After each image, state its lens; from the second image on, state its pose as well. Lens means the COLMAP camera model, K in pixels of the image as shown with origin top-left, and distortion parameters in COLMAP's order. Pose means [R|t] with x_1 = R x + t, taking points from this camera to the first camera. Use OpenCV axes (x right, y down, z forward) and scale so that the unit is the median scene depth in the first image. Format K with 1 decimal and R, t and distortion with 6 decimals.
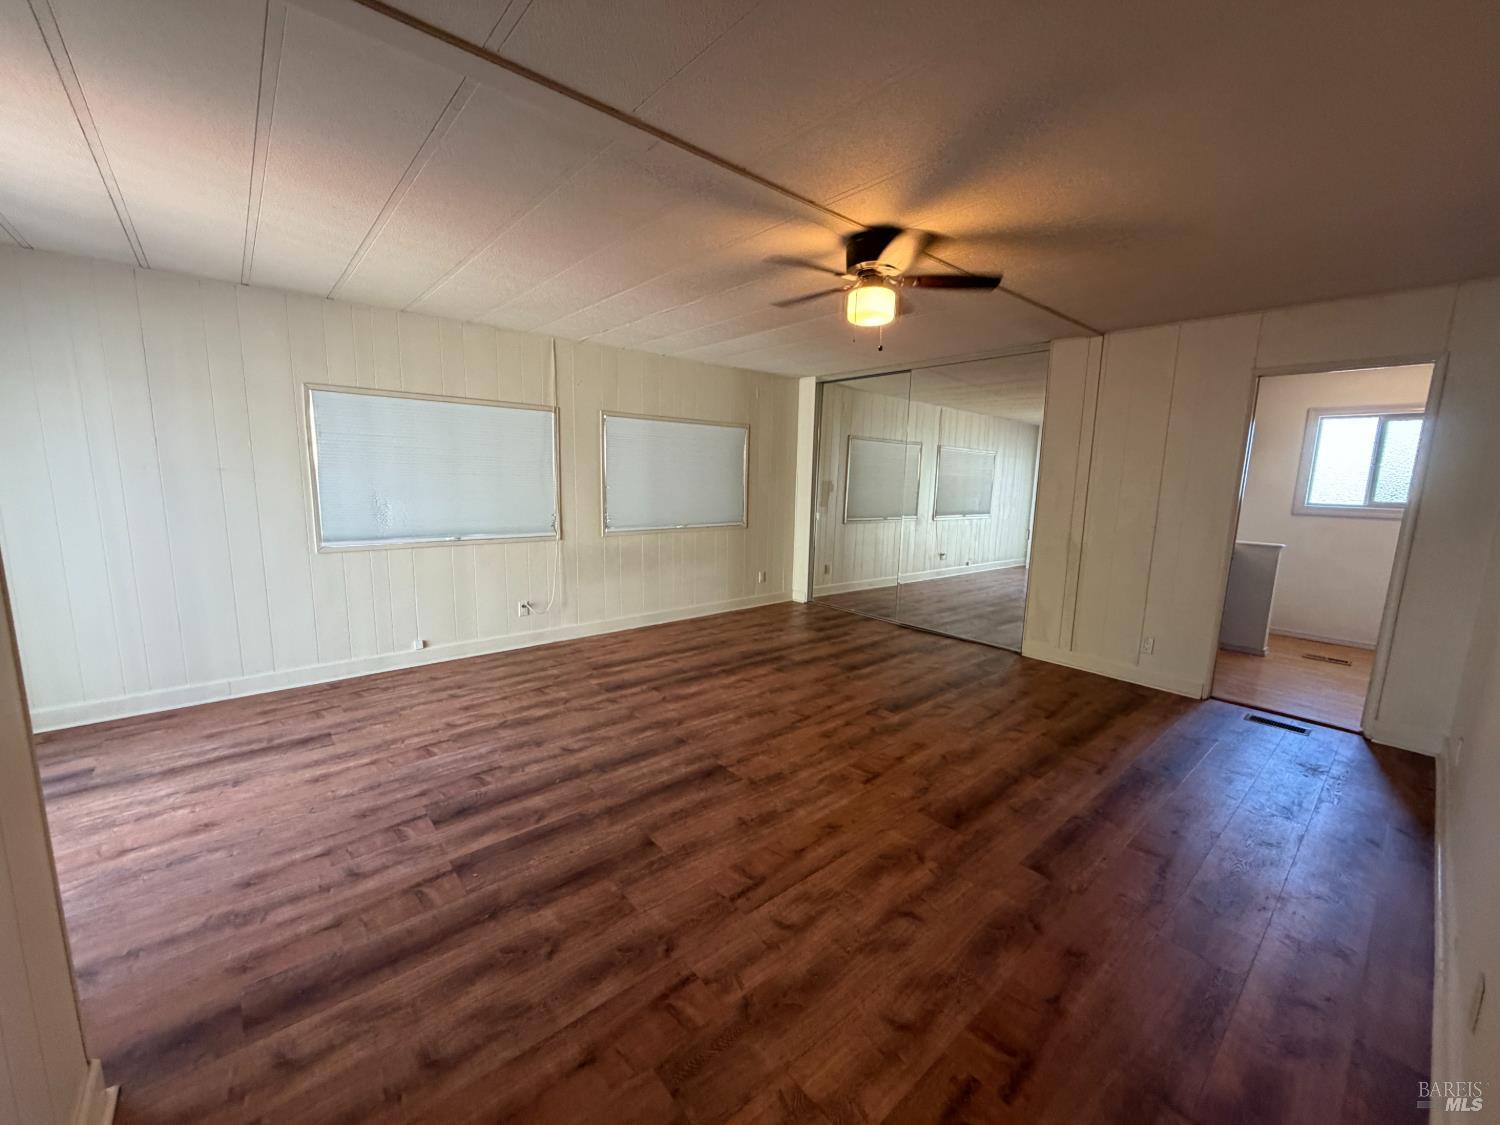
lens RADIAL K [[595.8, 0, 746.3], [0, 595.8, 565.0], [0, 0, 1]] dist [0.001043, -0.000233]
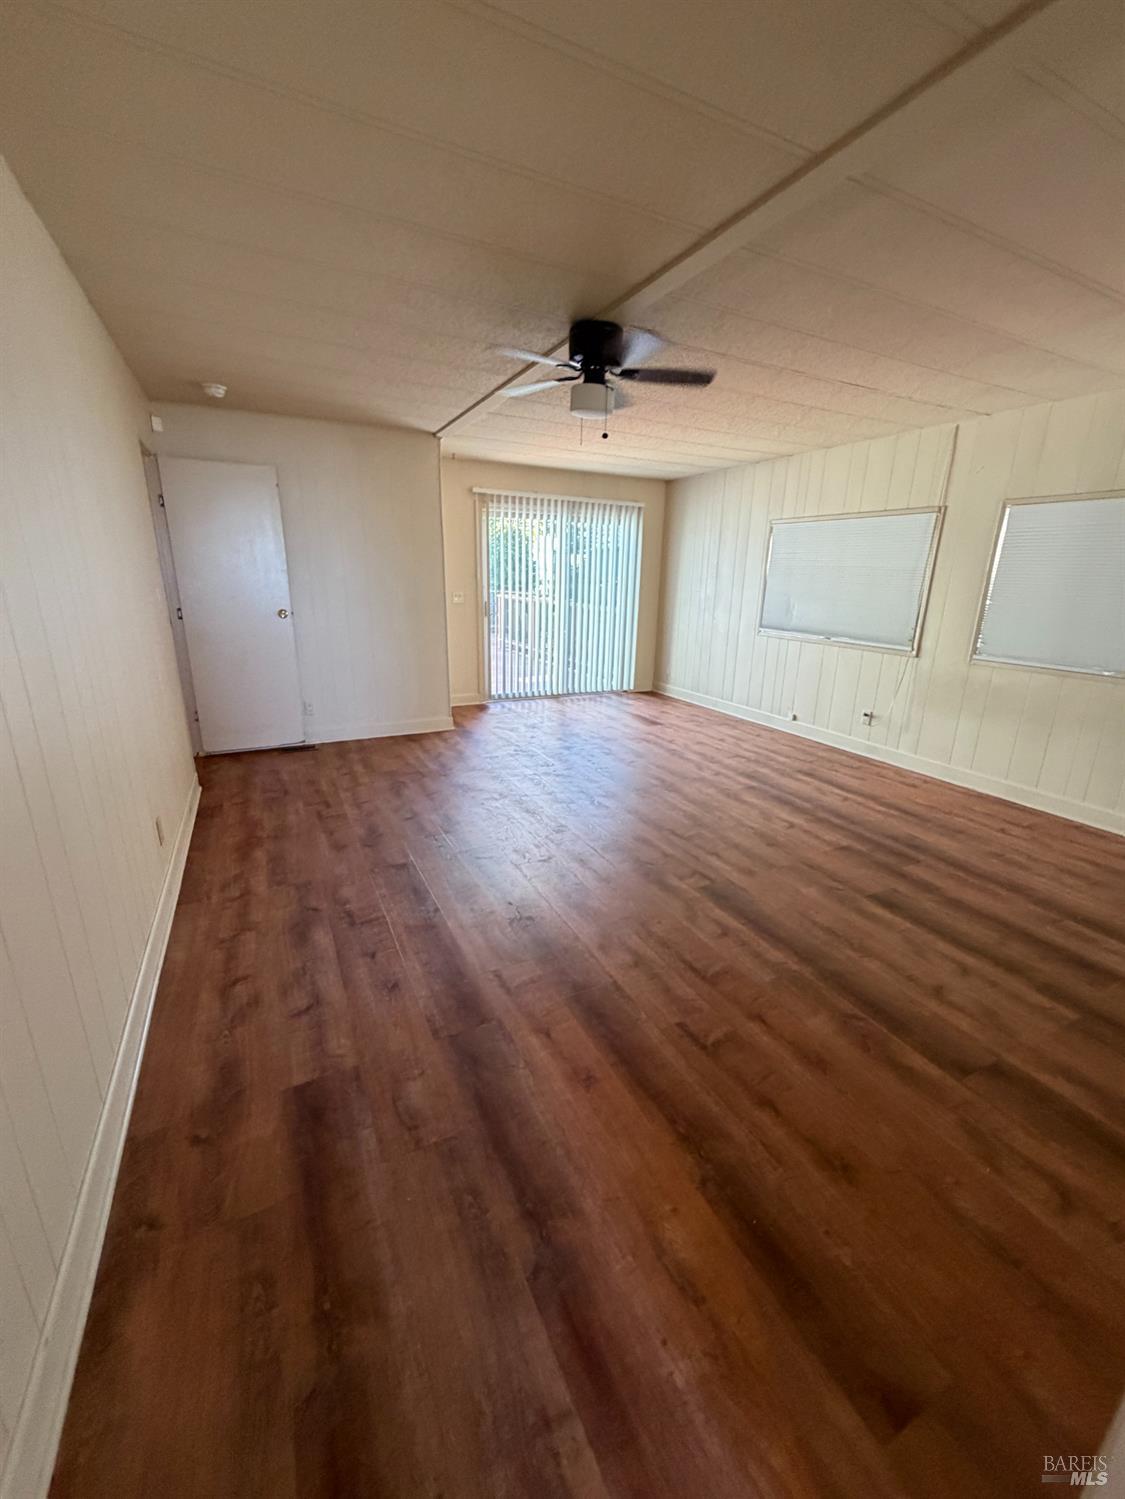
lens RADIAL K [[595.4, 0, 560.8], [0, 595.4, 745.6], [0, 0, 1]] dist [0.001043, -0.000233]
pose [[-0.246156, 0.246753, -0.937294, 1.078357], [-0.171543, 0.940692, 0.292698, -0.134916], [0.953929, 0.232835, -0.189228, 1.035512]]
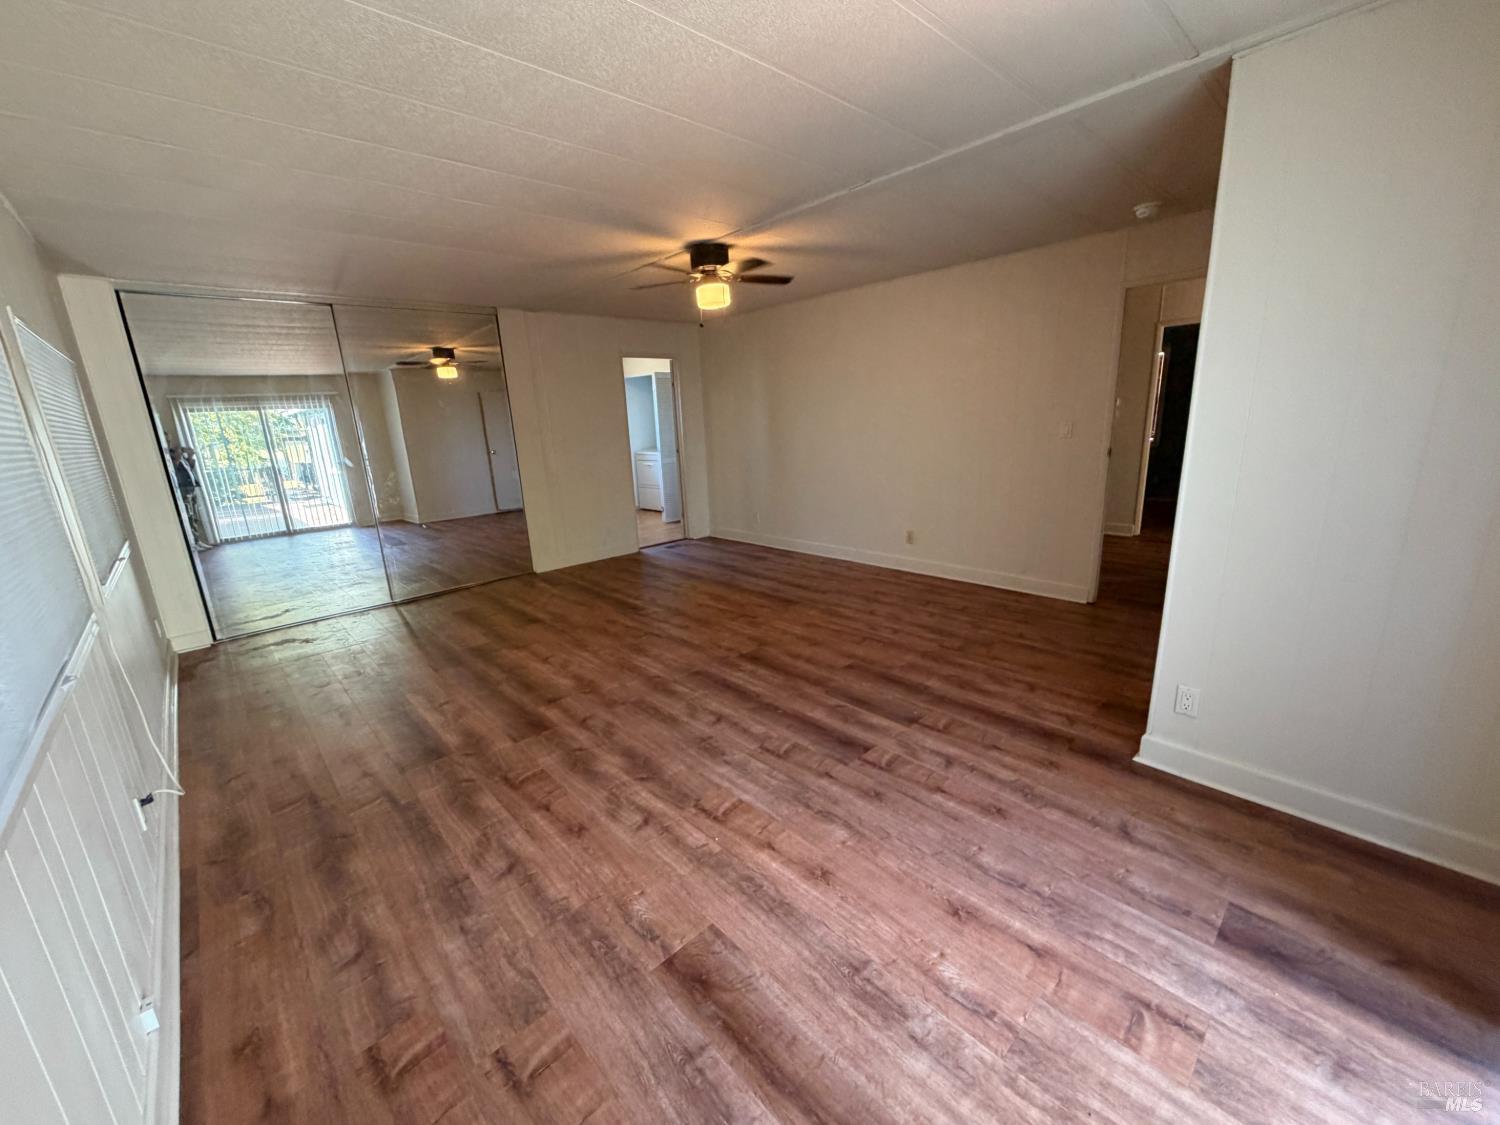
lens RADIAL K [[595.8, 0, 746.3], [0, 595.8, 565.0], [0, 0, 1]] dist [0.001043, -0.000233]
pose [[-0.041462, -0.264796, 0.963413, -1.075490], [0.198043, 0.942932, 0.267690, -0.157556], [-0.979316, 0.201896, 0.013346, 0.834240]]
